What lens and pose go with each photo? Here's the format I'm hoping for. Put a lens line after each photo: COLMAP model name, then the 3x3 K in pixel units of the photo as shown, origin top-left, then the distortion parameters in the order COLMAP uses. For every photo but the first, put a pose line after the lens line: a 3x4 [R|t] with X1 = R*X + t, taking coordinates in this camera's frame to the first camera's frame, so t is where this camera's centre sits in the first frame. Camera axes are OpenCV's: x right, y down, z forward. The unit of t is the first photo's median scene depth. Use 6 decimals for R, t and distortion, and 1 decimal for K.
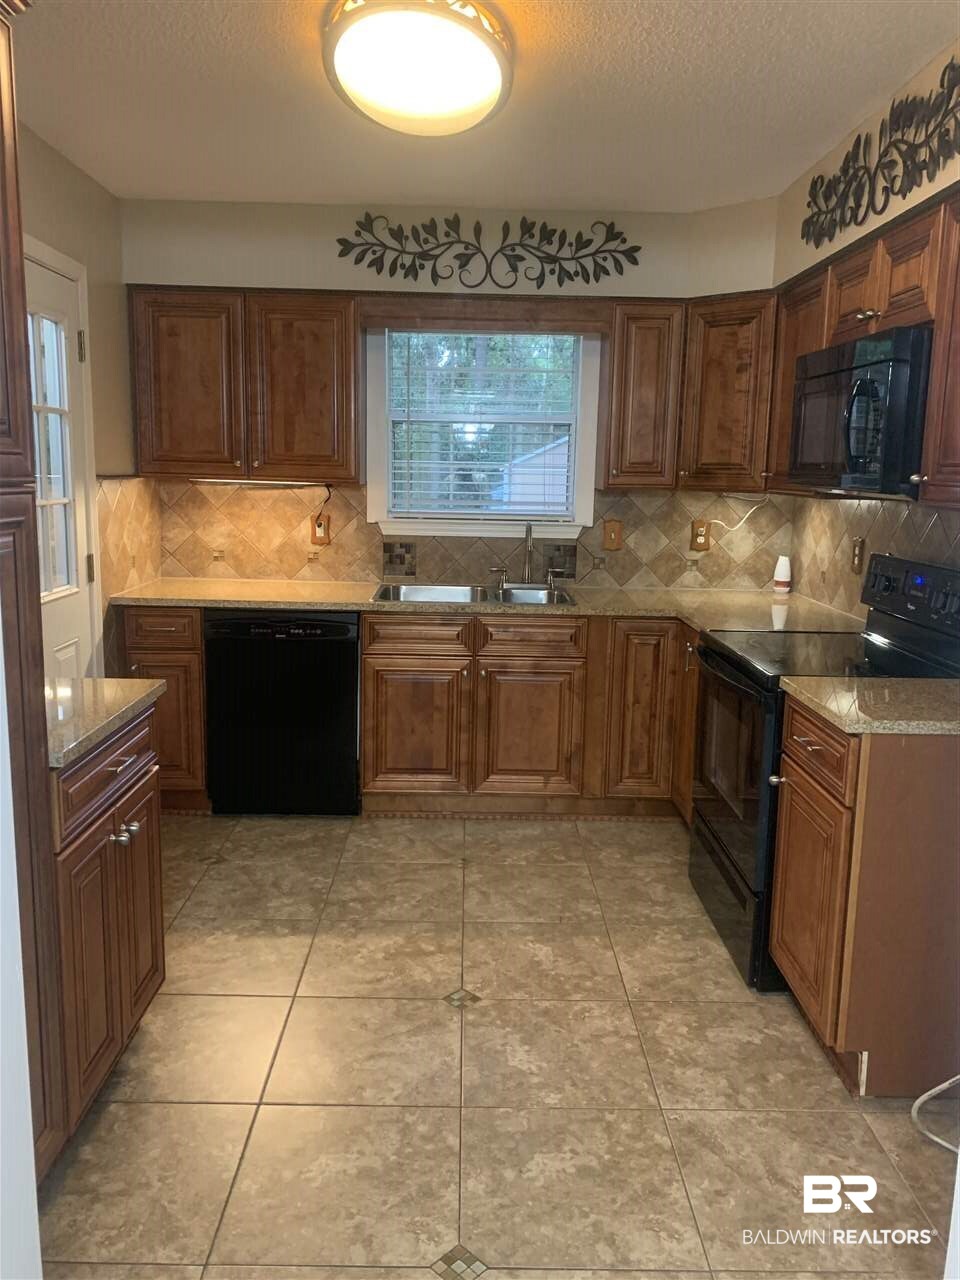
lens RADIAL K [[969.0, 0, 471.7], [0, 969.0, 635.1], [0, 0, 1]] dist [0.045081, -0.033998]
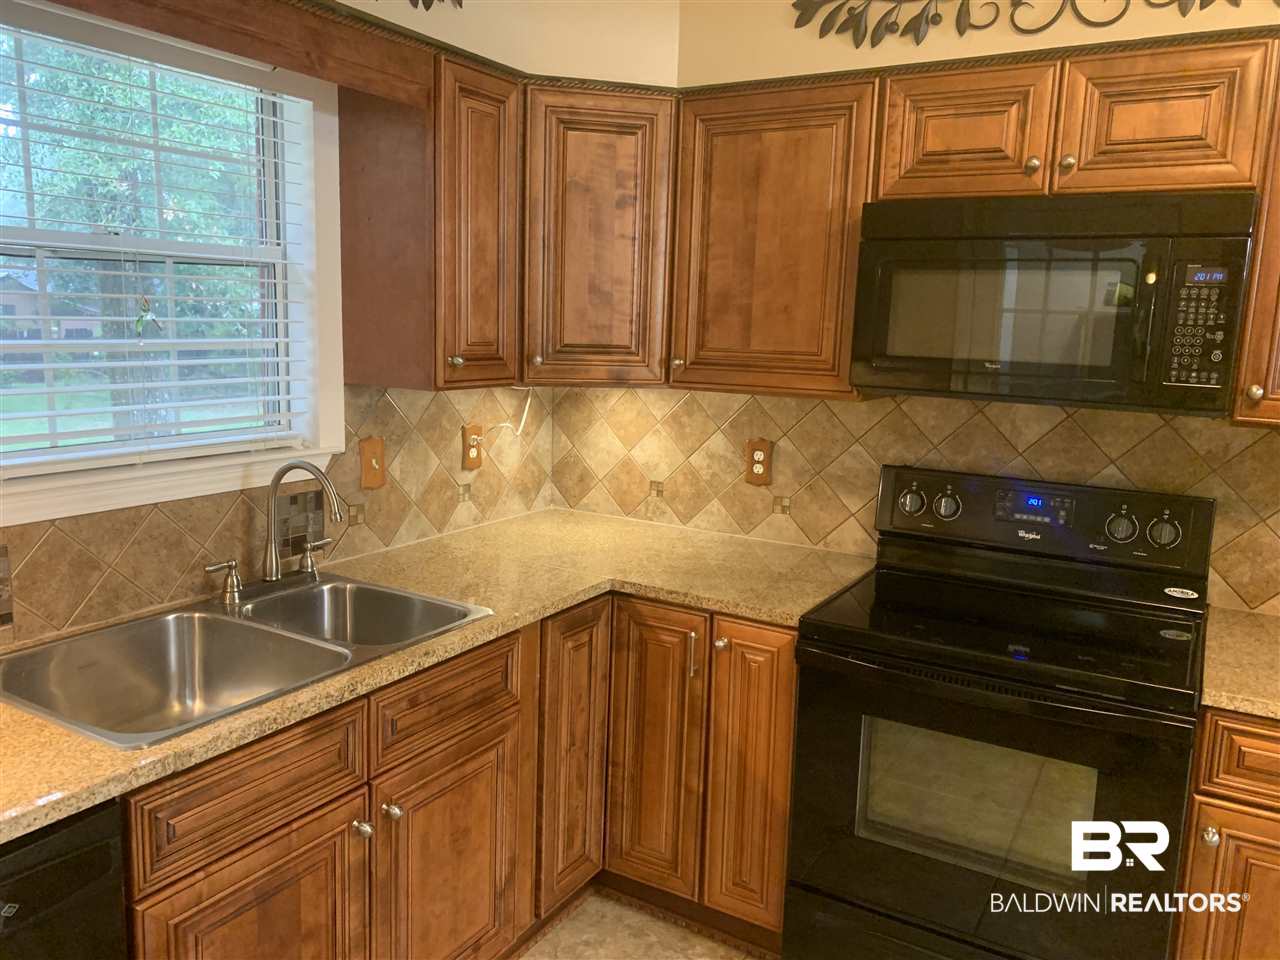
lens RADIAL K [[969.0, 0, 639.4], [0, 969.0, 485.6], [0, 0, 1]] dist [0.045081, -0.033998]
pose [[0.526088, -0.146944, 0.837639, -0.257168], [0.124854, 0.987632, 0.094841, -0.124820], [-0.841215, 0.054687, 0.537928, 0.556976]]
